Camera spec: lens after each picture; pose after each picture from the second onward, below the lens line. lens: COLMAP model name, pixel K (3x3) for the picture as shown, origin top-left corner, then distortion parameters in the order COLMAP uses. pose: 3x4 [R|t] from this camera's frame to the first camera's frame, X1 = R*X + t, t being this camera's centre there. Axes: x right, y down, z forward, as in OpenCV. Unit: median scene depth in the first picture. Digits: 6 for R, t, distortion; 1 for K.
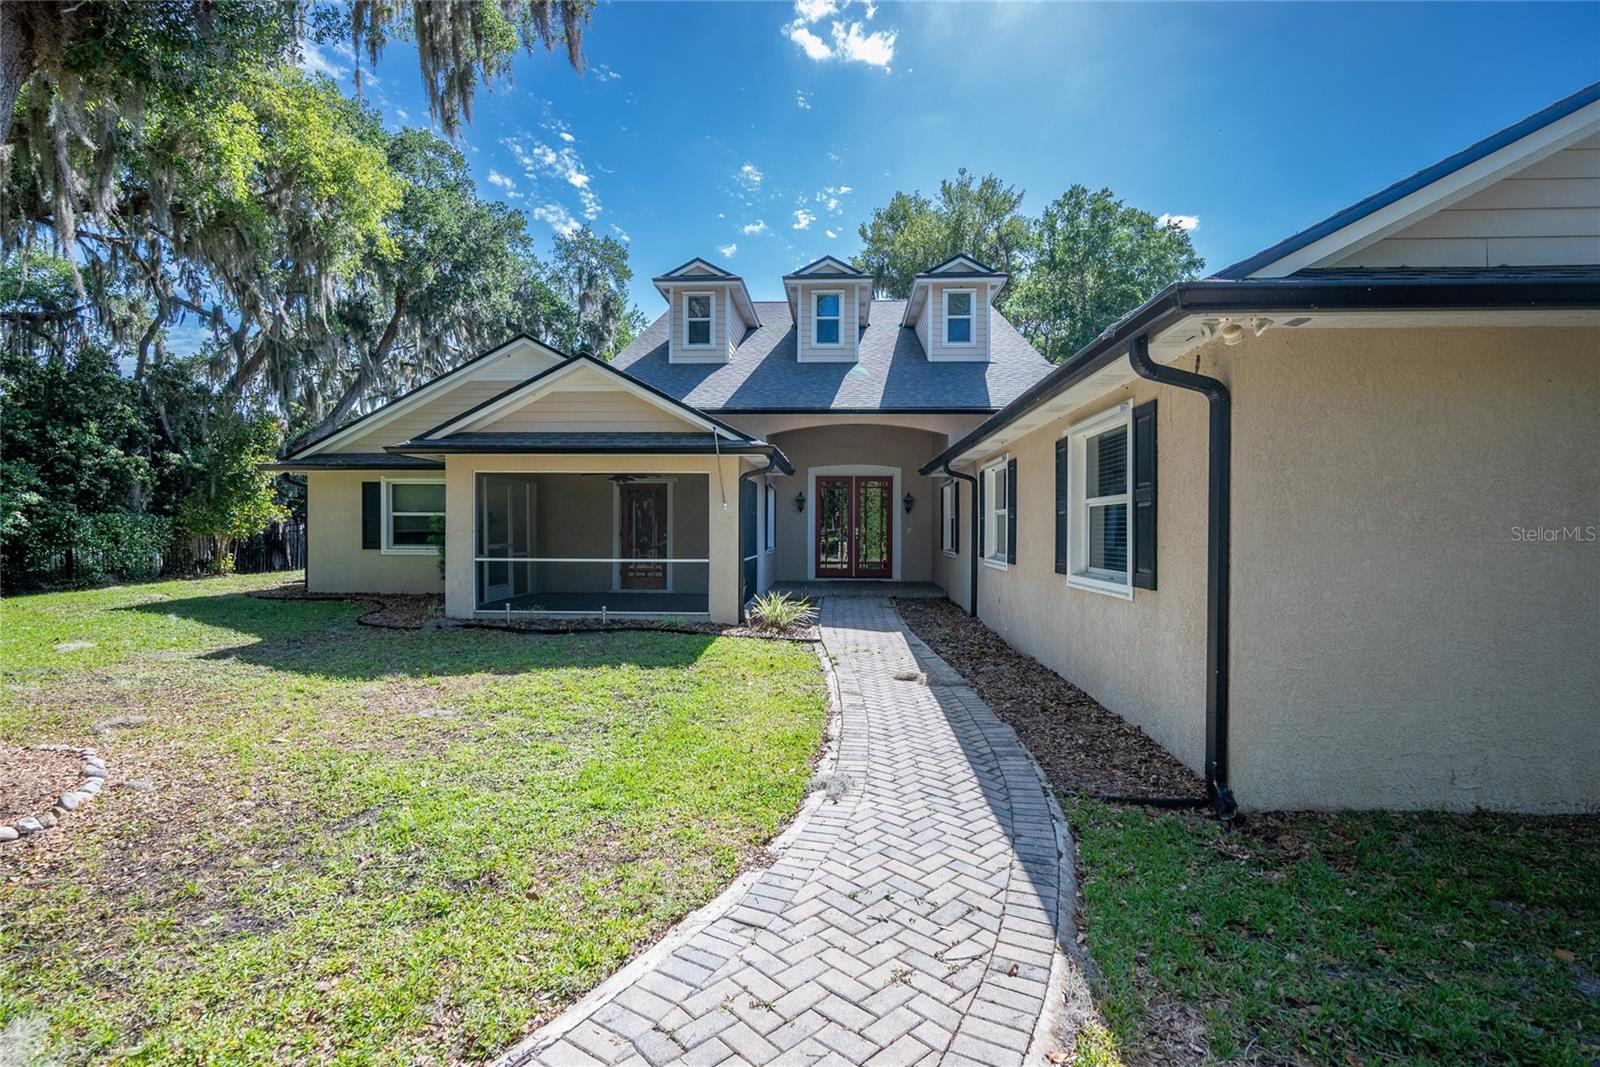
lens RADIAL K [[753.7, 0, 800.0], [0, 753.7, 533.5], [0, 0, 1]] dist [0.001400, -0.000074]
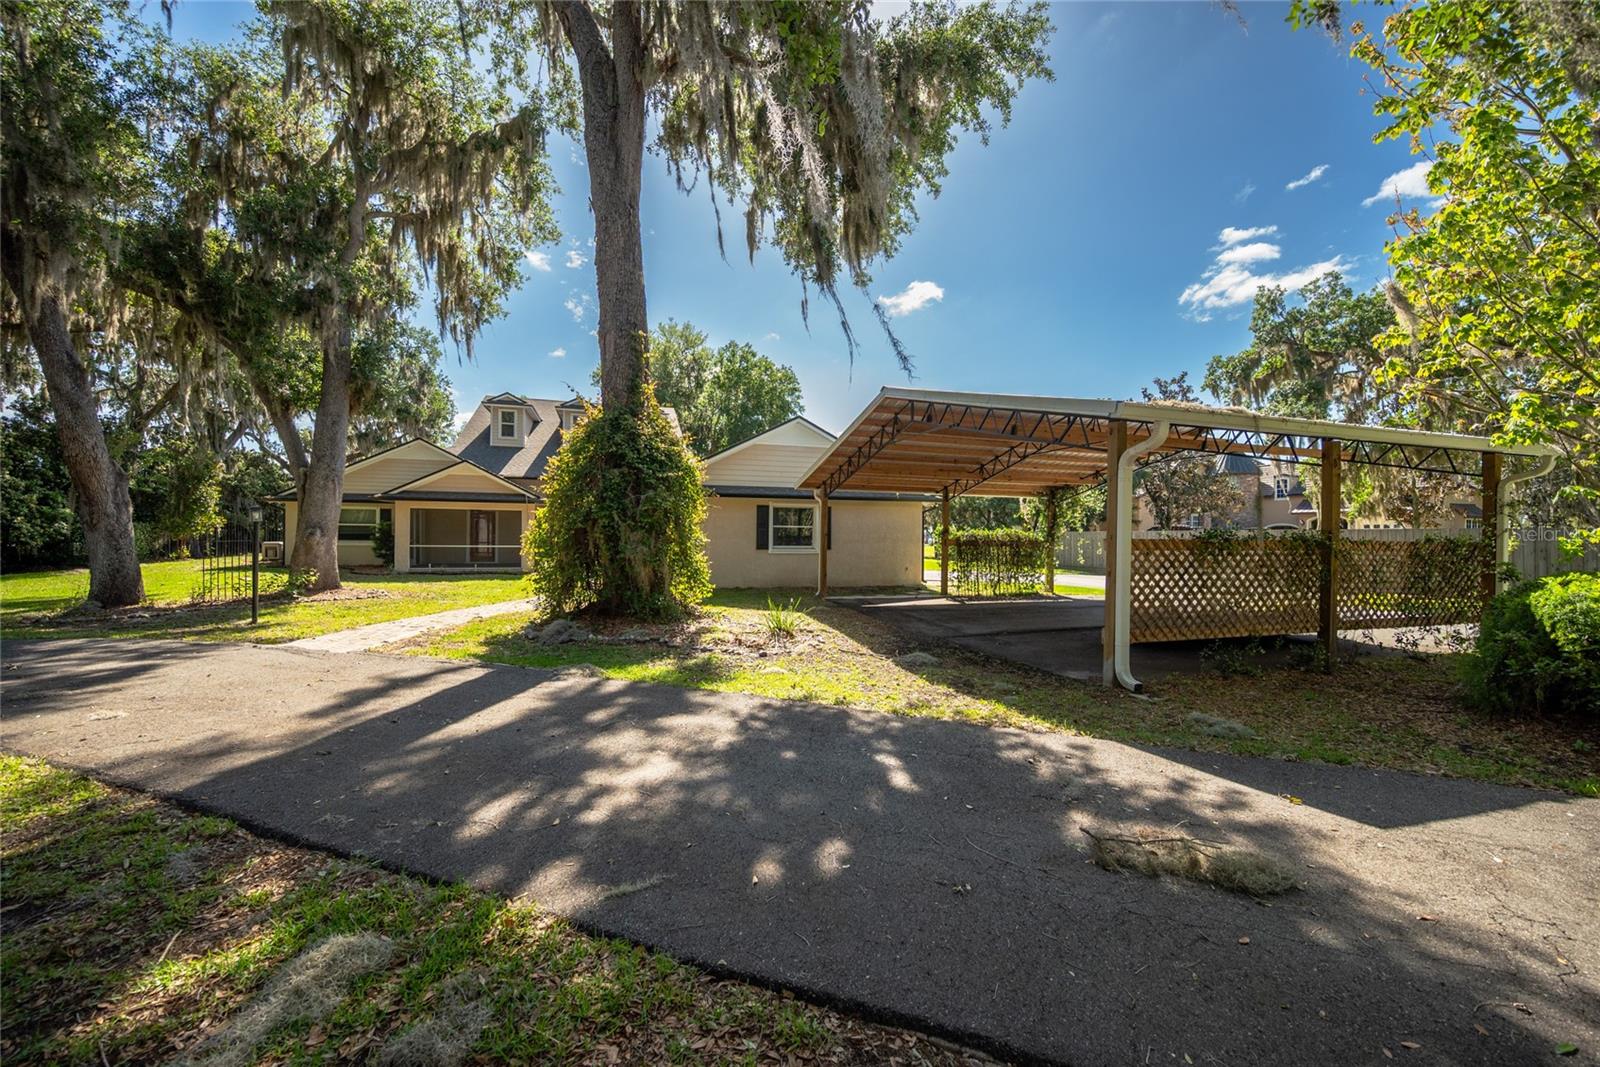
lens RADIAL K [[625.4, 0, 800.0], [0, 625.4, 533.5], [0, 0, 1]] dist [-0.000135, 0.000349]
pose [[0.938942, 0.006251, 0.344018, 0.022715], [-0.004352, 0.999971, -0.006291, 0.002654], [-0.344048, 0.004410, 0.938942, -0.922787]]
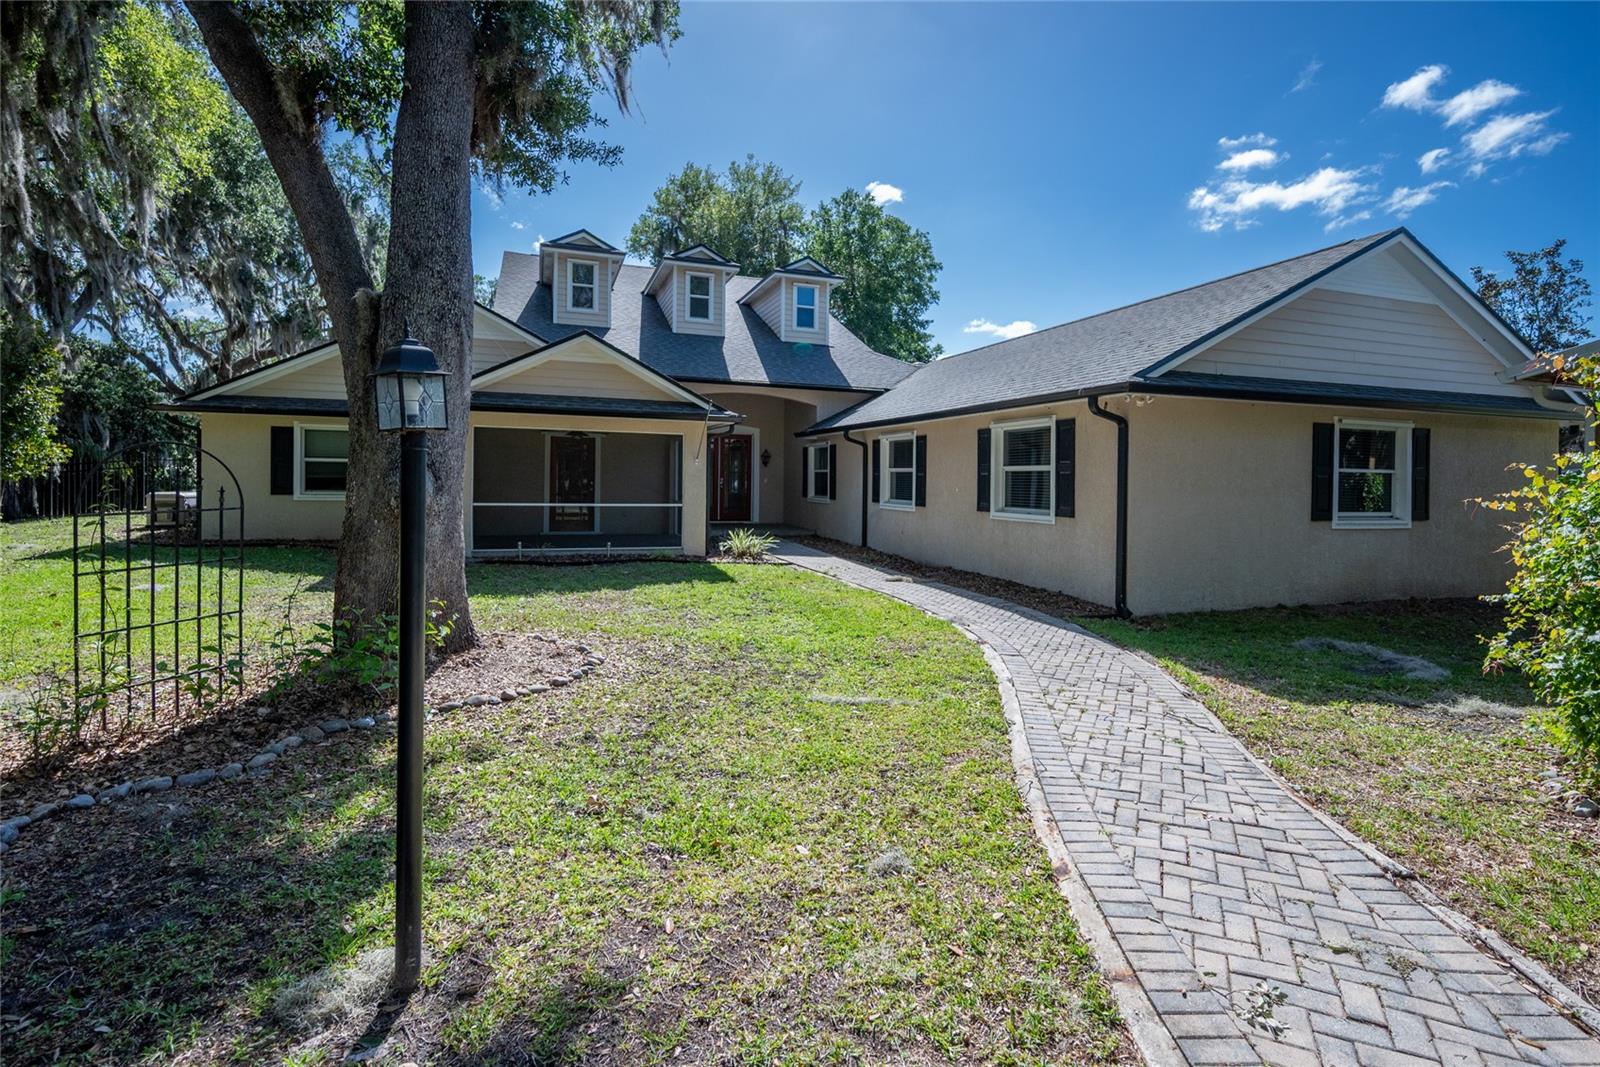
lens RADIAL K [[768.5, 0, 807.7], [0, 768.5, 481.7], [0, 0, 1]] dist [0.000284, 0.000624]
pose [[0.924357, 0.009957, 0.381398, -0.312902], [-0.010585, 0.999944, -0.000451, -0.003173], [-0.381381, -0.003620, 0.924411, -0.190908]]
